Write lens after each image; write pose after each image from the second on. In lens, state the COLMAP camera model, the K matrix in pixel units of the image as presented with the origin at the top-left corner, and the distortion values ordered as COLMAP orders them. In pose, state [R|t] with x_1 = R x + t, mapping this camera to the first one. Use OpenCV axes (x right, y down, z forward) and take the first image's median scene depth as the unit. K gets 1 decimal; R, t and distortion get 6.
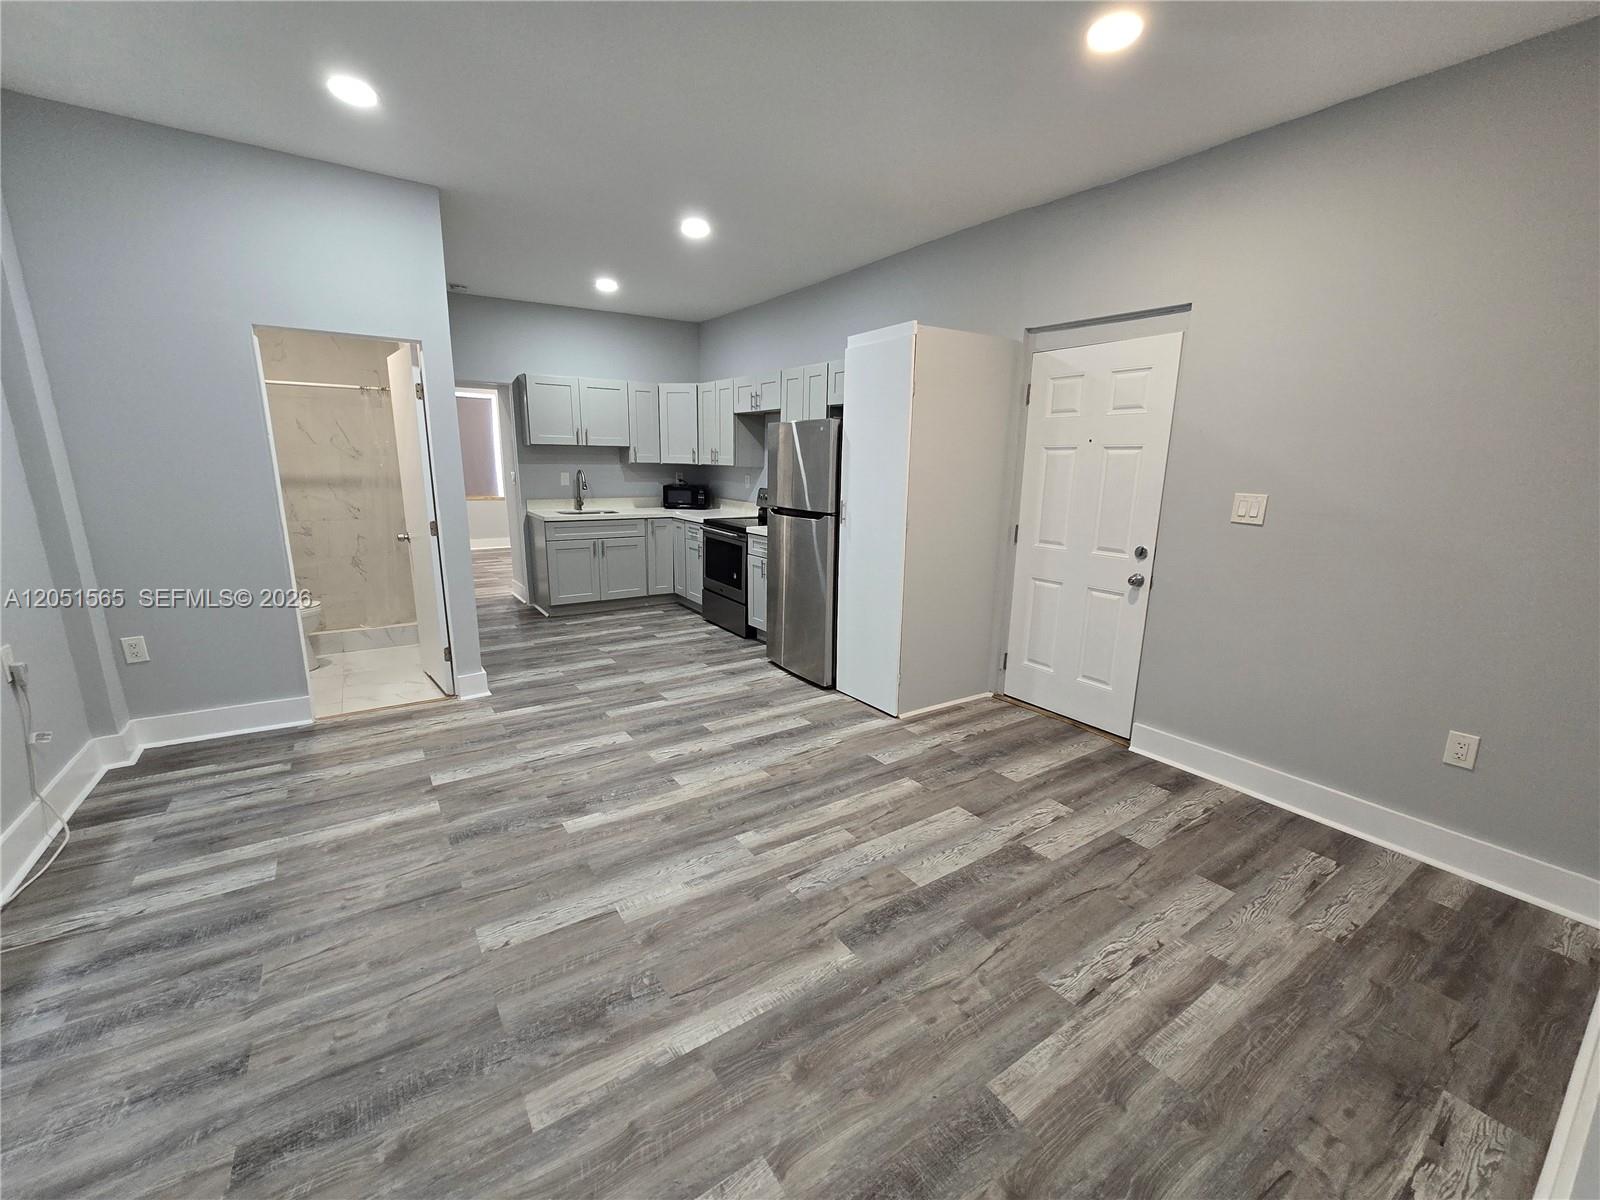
lens RADIAL K [[652.6, 0, 794.1], [0, 652.6, 608.2], [0, 0, 1]] dist [-0.001927, 0.000509]
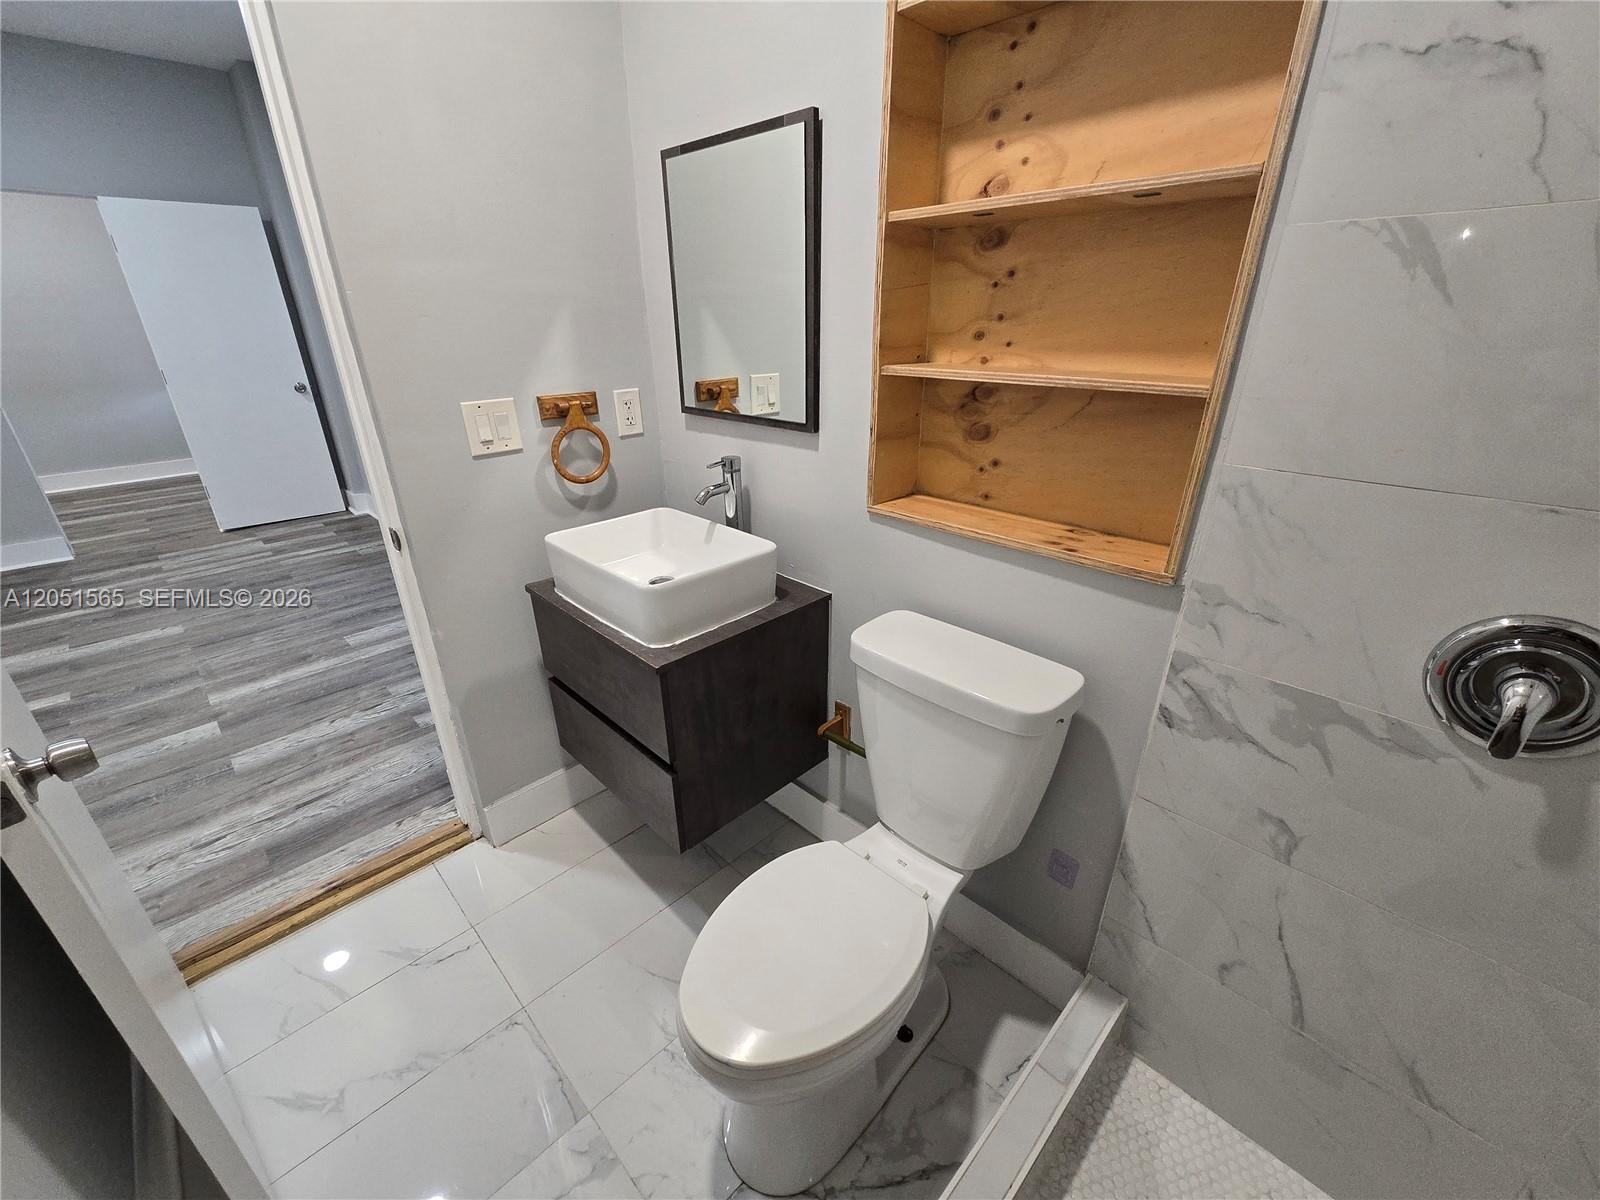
lens RADIAL K [[655.9, 0, 795.5], [0, 655.9, 605.3], [0, 0, 1]] dist [-0.002545, 0.000029]
pose [[-0.981048, 0.069469, -0.180886, -1.124572], [-0.052294, 0.803959, 0.592381, -0.389182], [0.186577, 0.590614, -0.785089, 1.682737]]
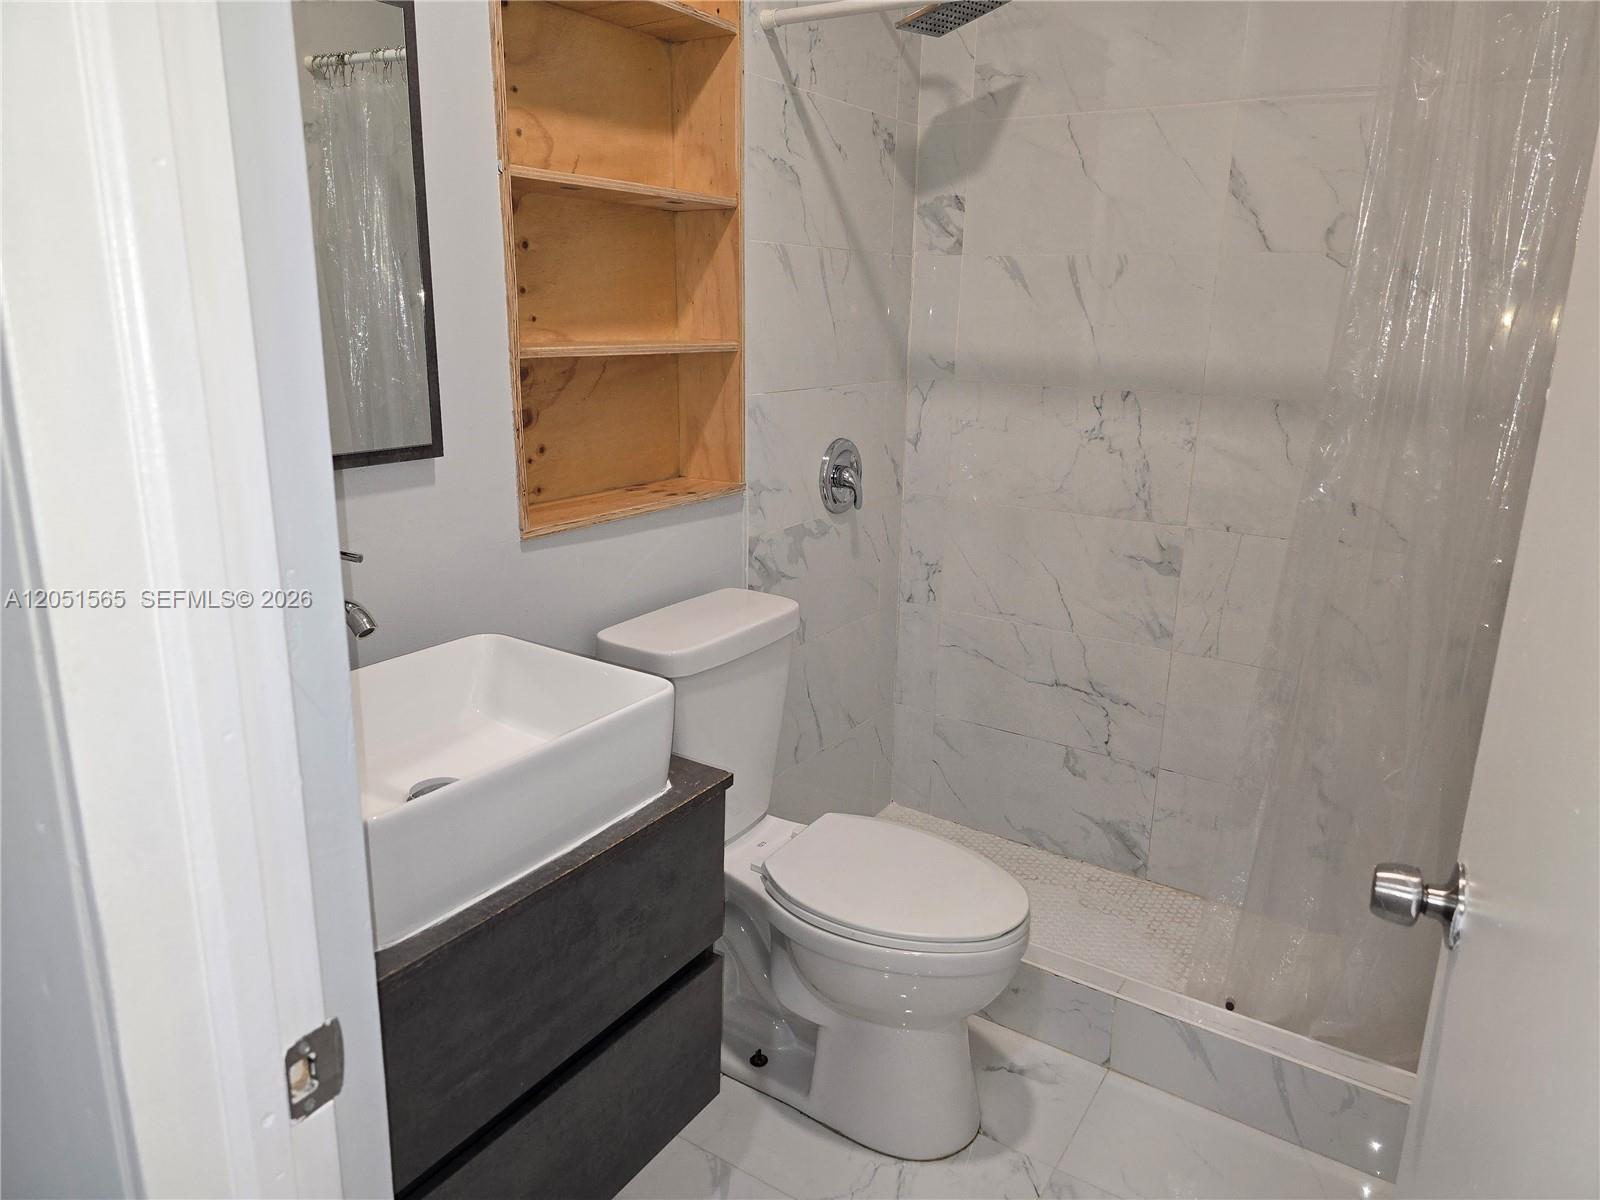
lens RADIAL K [[1067.7, 0, 800.5], [0, 1067.7, 581.4], [0, 0, 1]] dist [0.075095, -0.080451]
pose [[0.404960, 0.221345, -0.887138, -0.677884], [-0.216784, 0.965833, 0.142022, -0.251784], [0.888263, 0.134804, 0.439108, 1.142298]]
